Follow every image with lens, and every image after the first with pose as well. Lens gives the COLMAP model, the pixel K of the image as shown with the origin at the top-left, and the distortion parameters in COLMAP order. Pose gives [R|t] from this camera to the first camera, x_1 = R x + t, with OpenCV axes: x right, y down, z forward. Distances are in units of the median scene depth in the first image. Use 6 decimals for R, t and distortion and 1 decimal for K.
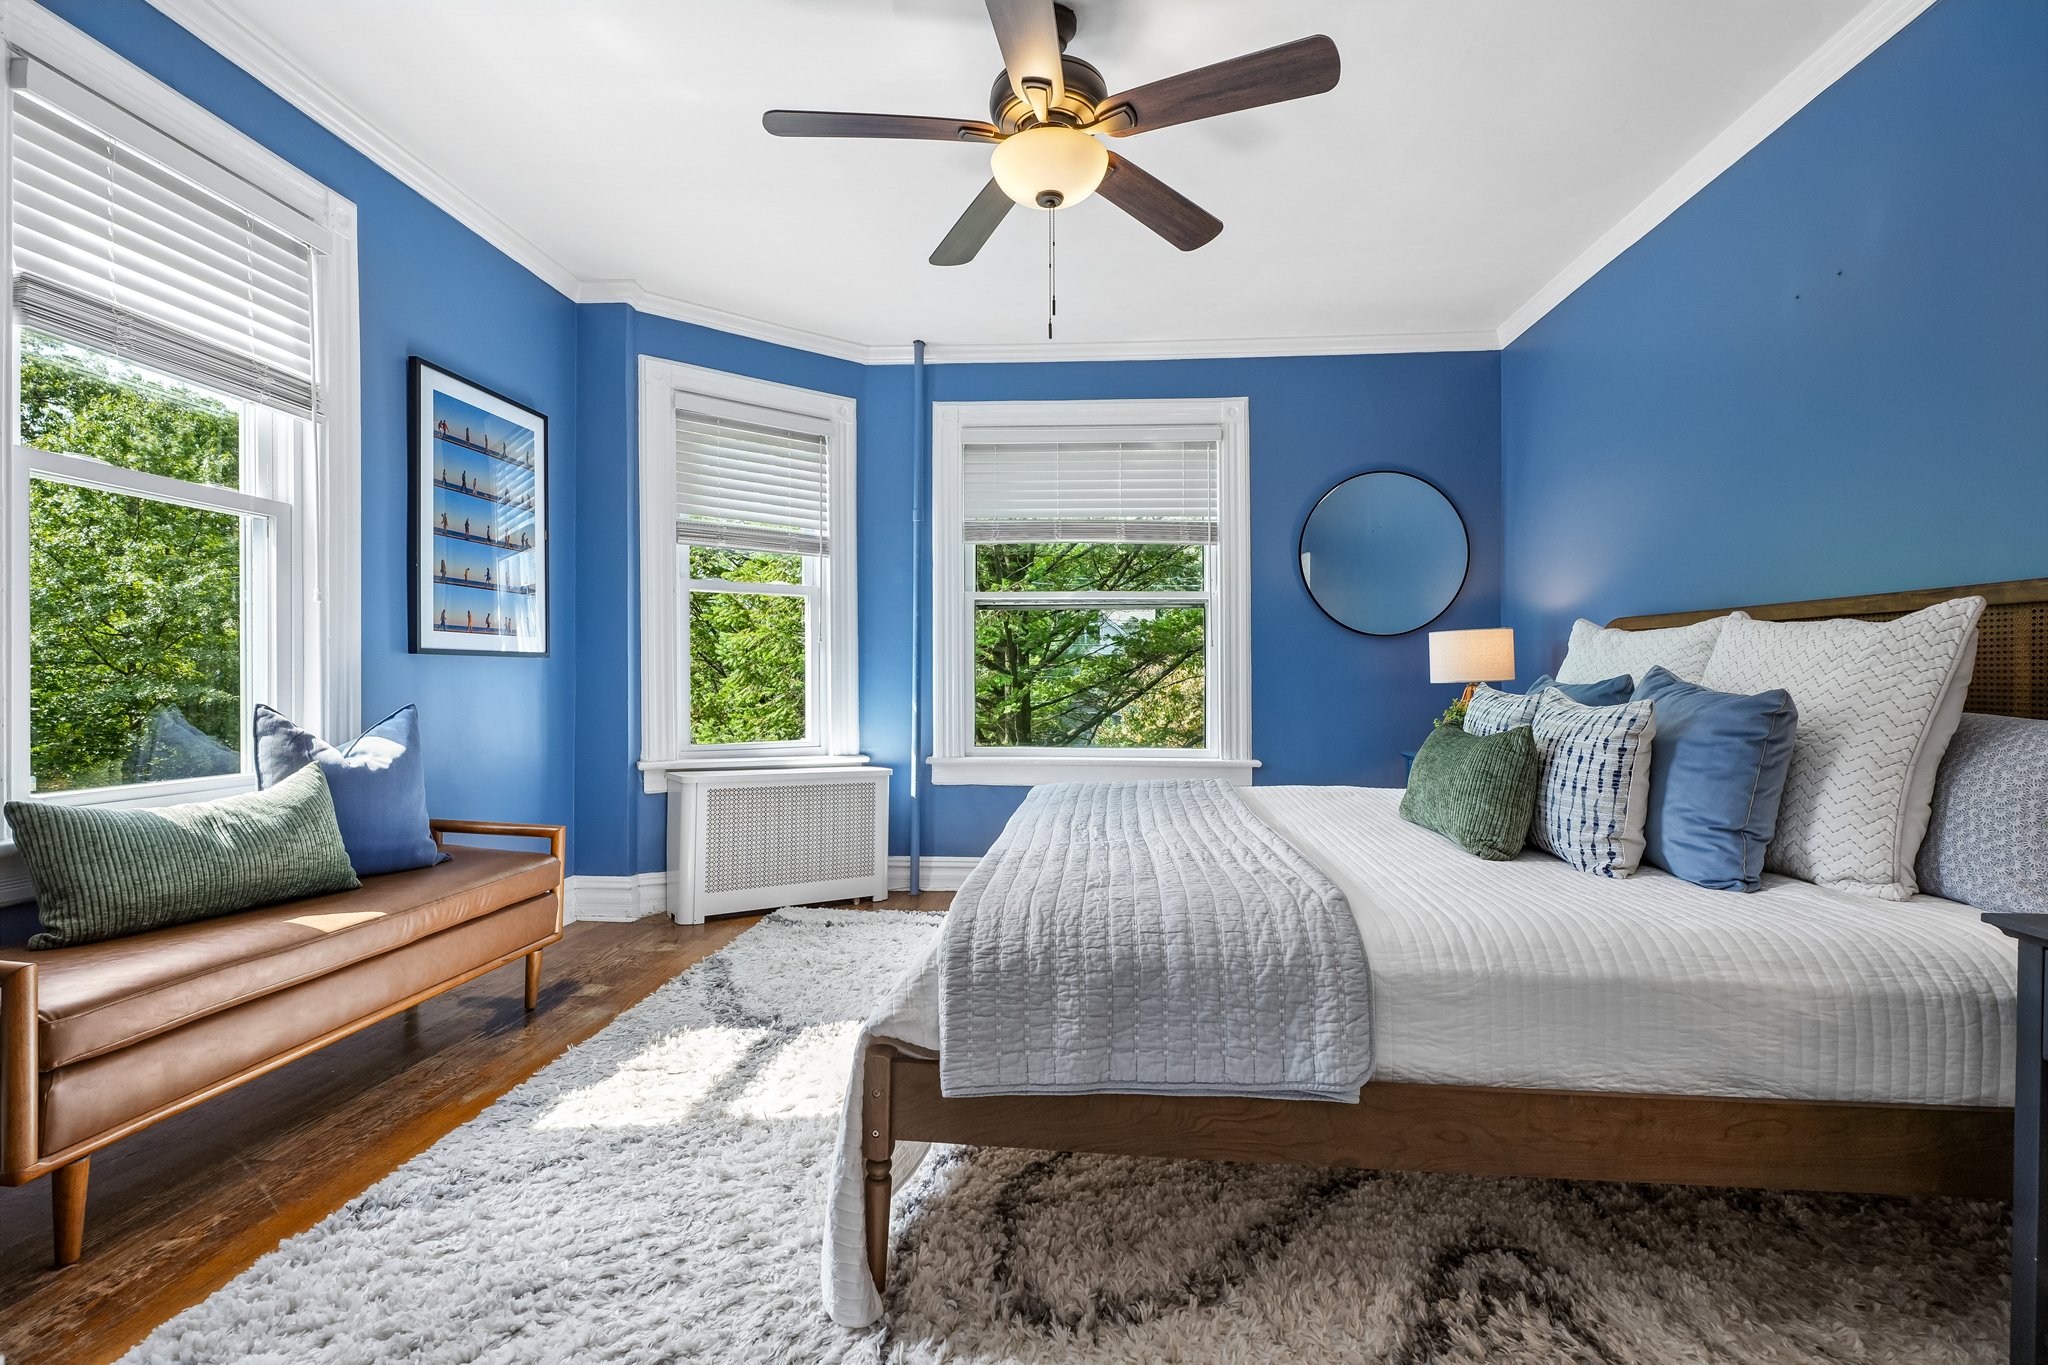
lens RADIAL K [[918.1, 0, 1029.2], [0, 918.1, 681.2], [0, 0, 1]] dist [-0.004677, 0.000554]
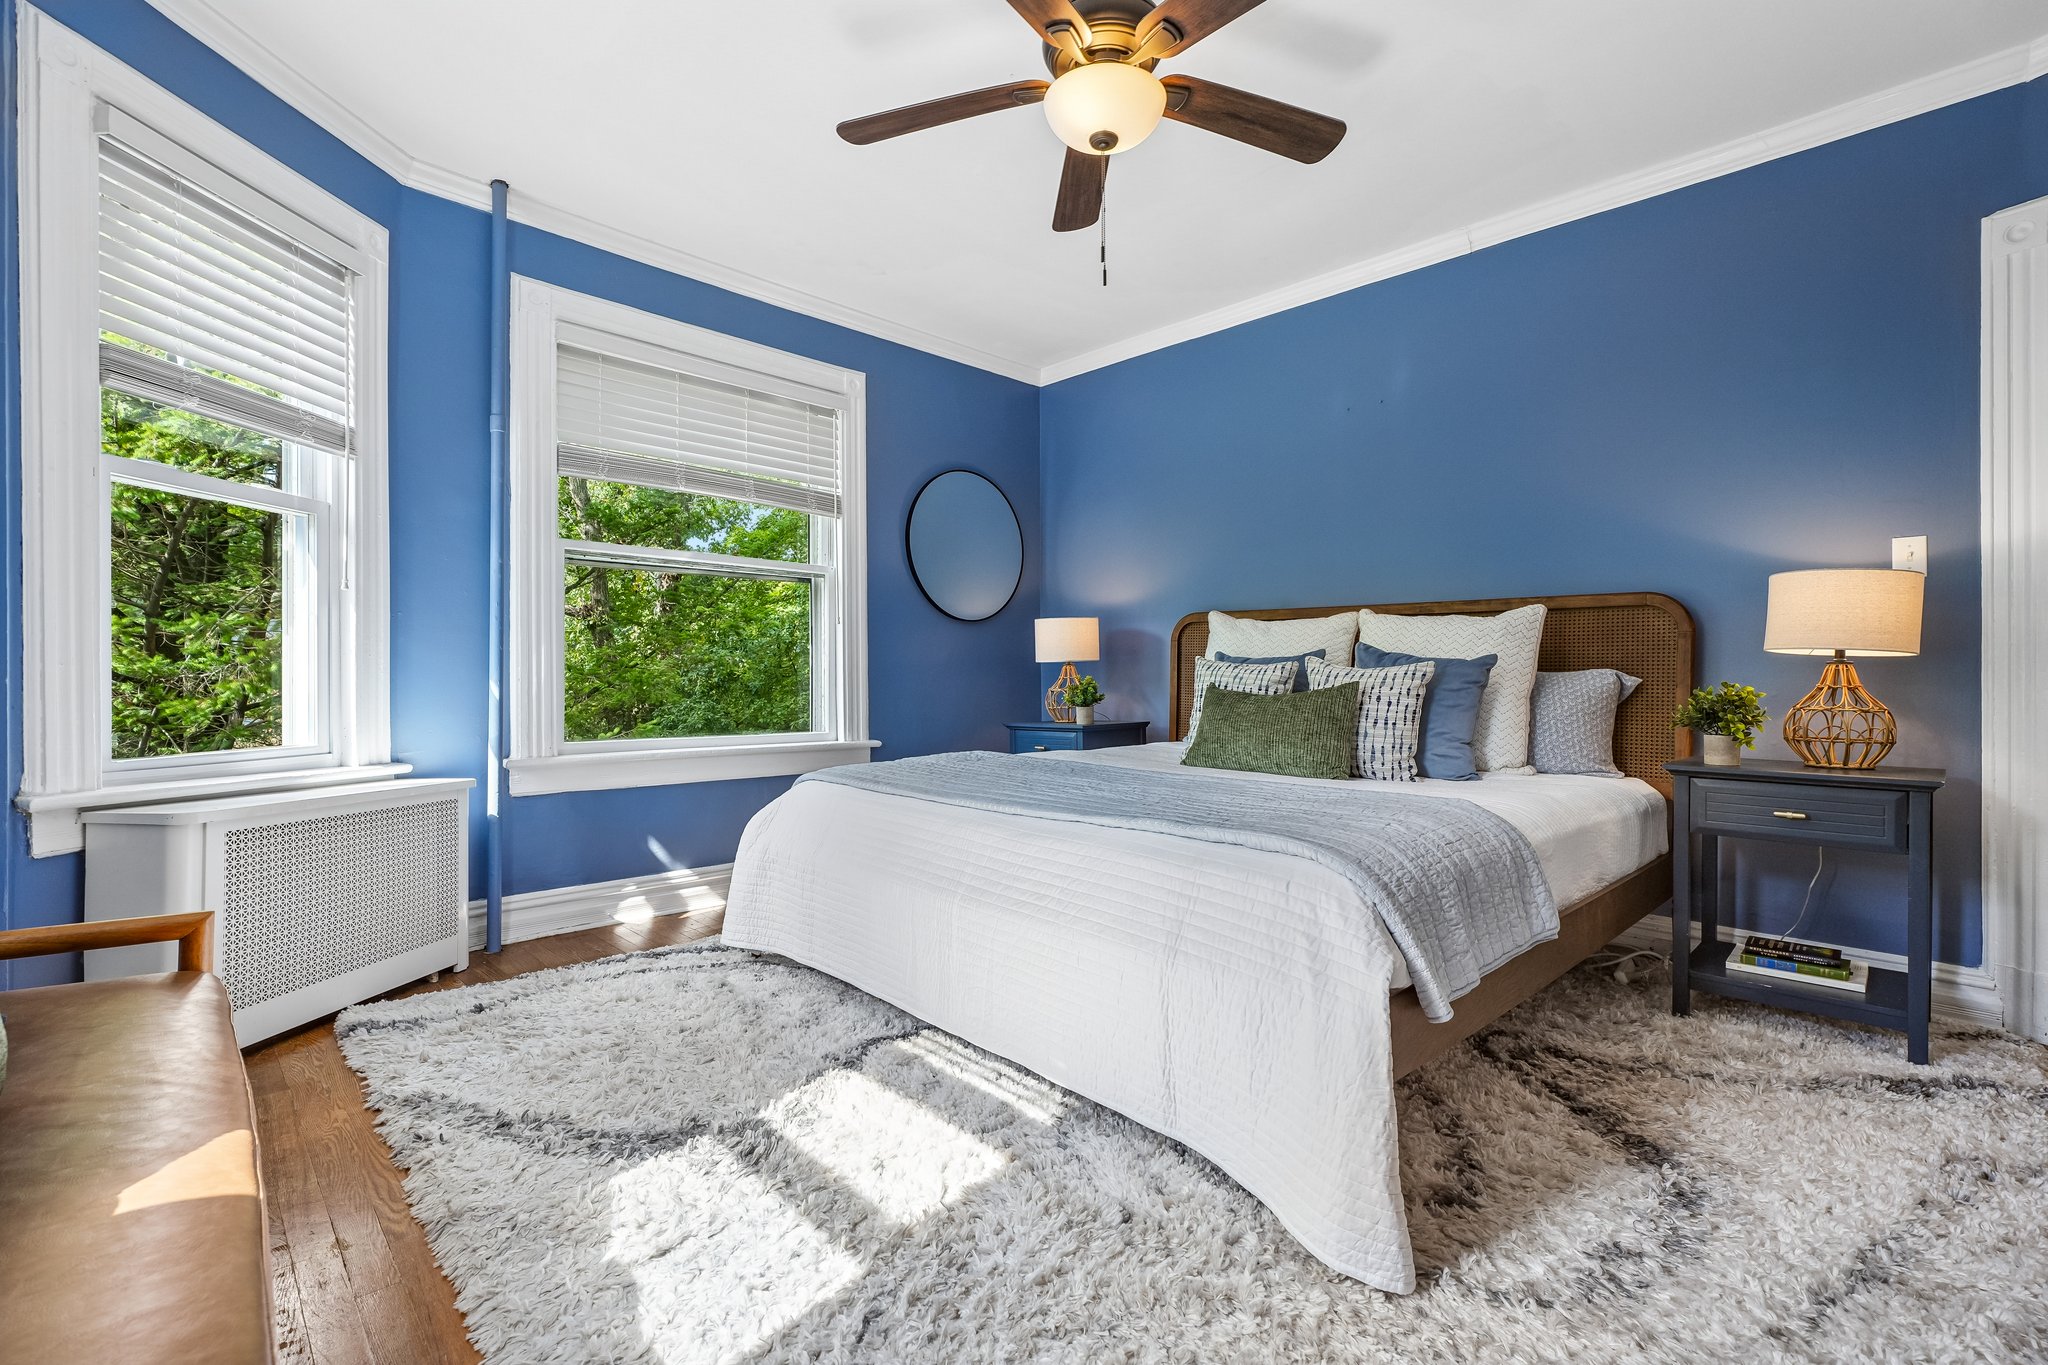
lens RADIAL K [[911.7, 0, 1034.0], [0, 911.7, 676.8], [0, 0, 1]] dist [-0.009119, 0.000214]
pose [[0.660149, 0.001546, 0.751133, -0.708659], [0.002387, 0.999989, -0.004155, 0.040613], [-0.751131, 0.004536, 0.660138, 0.406453]]
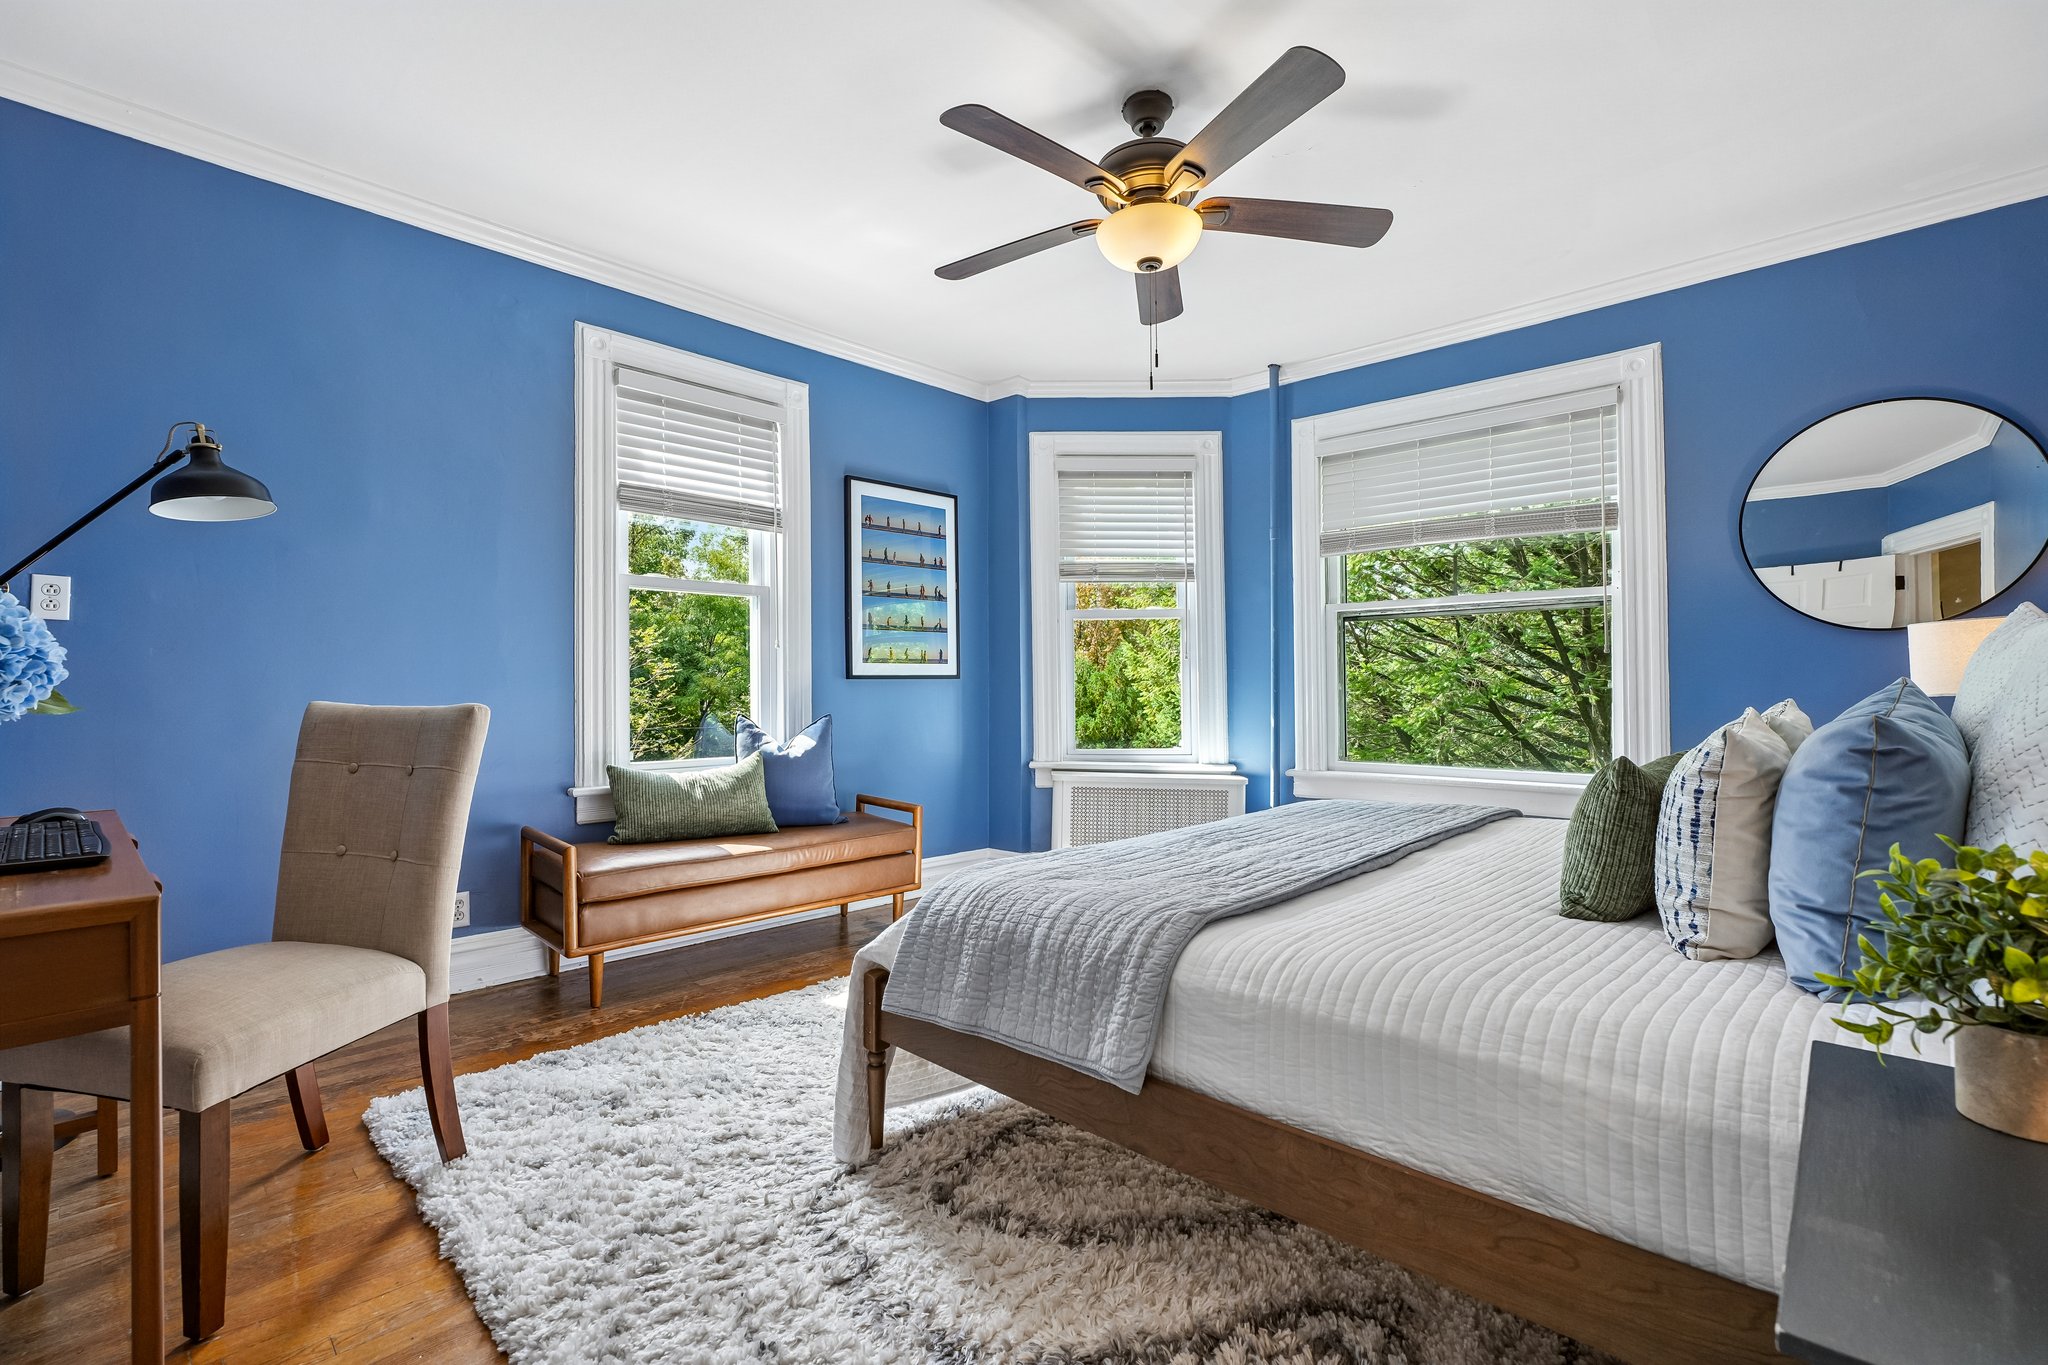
lens RADIAL K [[922.4, 0, 1024.0], [0, 922.4, 682.5], [0, 0, 1]] dist [-0.009005, 0.000479]
pose [[0.781018, -0.011094, -0.624410, 0.568414], [0.006275, 0.999931, -0.009916, -0.010579], [0.624477, 0.003826, 0.781034, 0.037989]]
